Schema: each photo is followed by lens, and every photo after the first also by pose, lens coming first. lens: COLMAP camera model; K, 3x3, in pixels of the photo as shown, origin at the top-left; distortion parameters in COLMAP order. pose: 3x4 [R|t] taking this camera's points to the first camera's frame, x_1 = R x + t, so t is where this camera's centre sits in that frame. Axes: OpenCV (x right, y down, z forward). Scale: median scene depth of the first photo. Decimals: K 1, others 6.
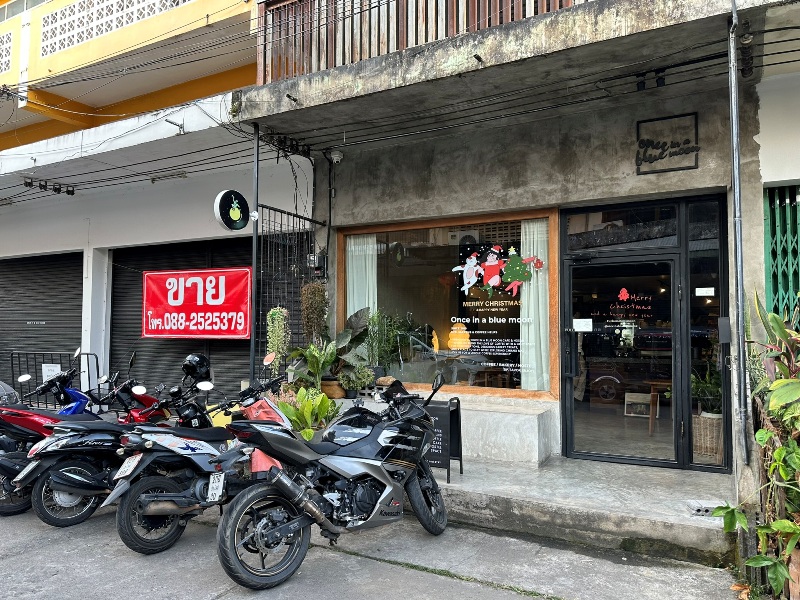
lens RADIAL K [[558.4, 0, 397.0], [0, 558.4, 320.3], [0, 0, 1]] dist [0.048601, -0.053372]
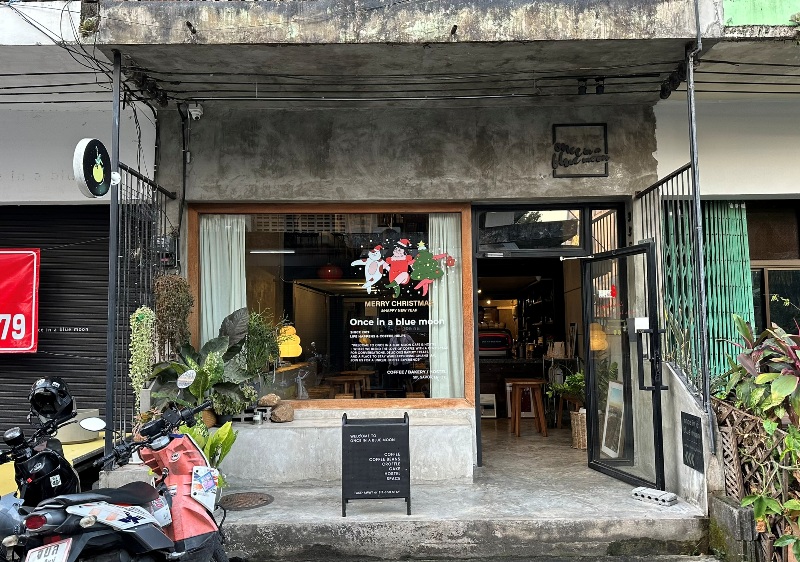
lens RADIAL K [[619.8, 0, 446.4], [0, 619.8, 302.7], [0, 0, 1]] dist [0.074079, -0.093366]
pose [[0.885071, 0.006370, 0.465412, -0.257662], [0.008110, 0.999544, -0.029103, -0.002458], [-0.465385, 0.029532, 0.884615, 0.107759]]
